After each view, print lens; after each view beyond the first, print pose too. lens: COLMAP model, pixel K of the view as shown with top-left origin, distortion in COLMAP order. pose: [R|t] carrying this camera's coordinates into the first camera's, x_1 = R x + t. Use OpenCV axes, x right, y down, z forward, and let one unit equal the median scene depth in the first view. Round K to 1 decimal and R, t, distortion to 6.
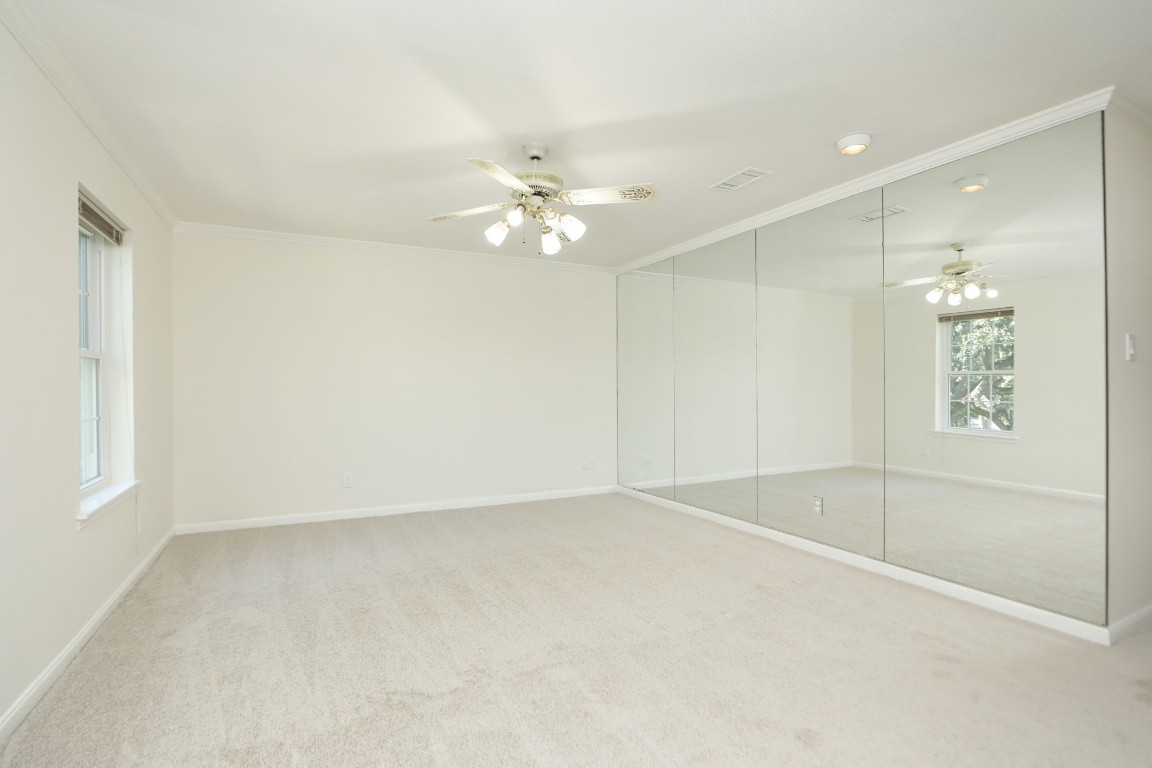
lens RADIAL K [[528.2, 0, 576.0], [0, 528.2, 384.0], [0, 0, 1]] dist [-0.040397, 0.000667]
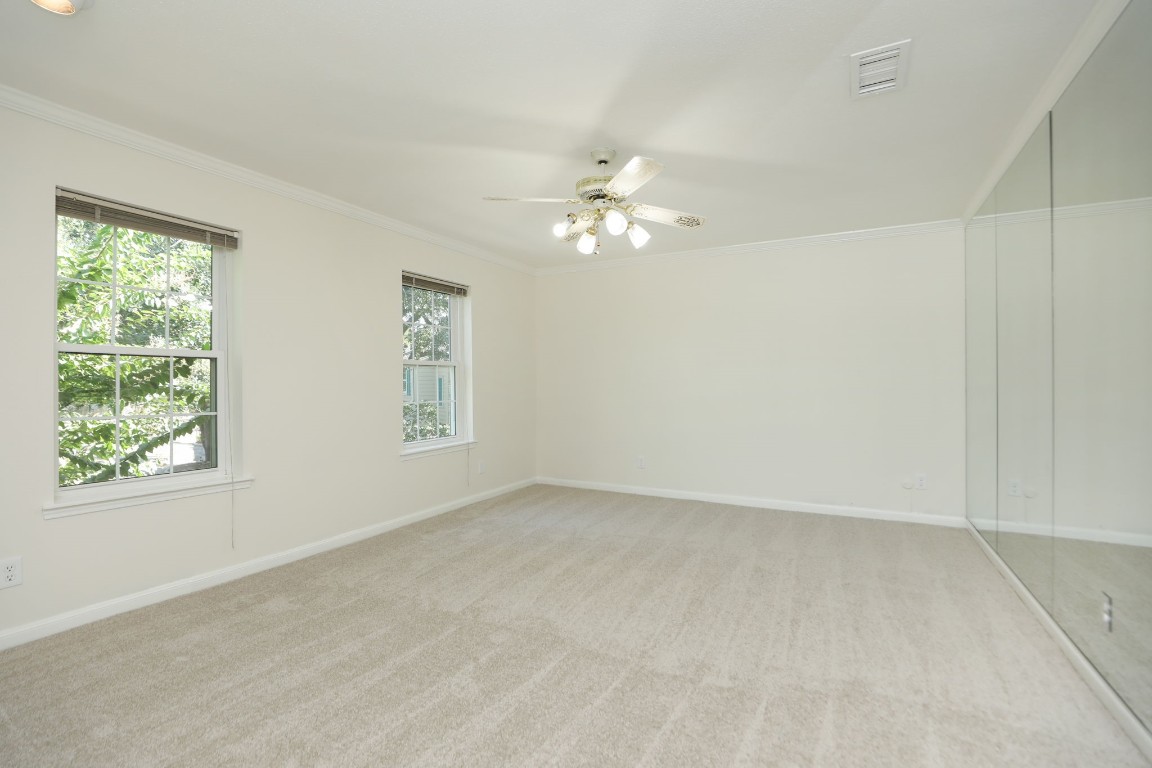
lens RADIAL K [[528.2, 0, 576.0], [0, 528.2, 384.0], [0, 0, 1]] dist [-0.040397, 0.000667]
pose [[0.576127, 0.009076, -0.817310, 0.672545], [0.004027, 0.999895, 0.013942, -0.006761], [0.817350, -0.011324, 0.576030, 0.325217]]
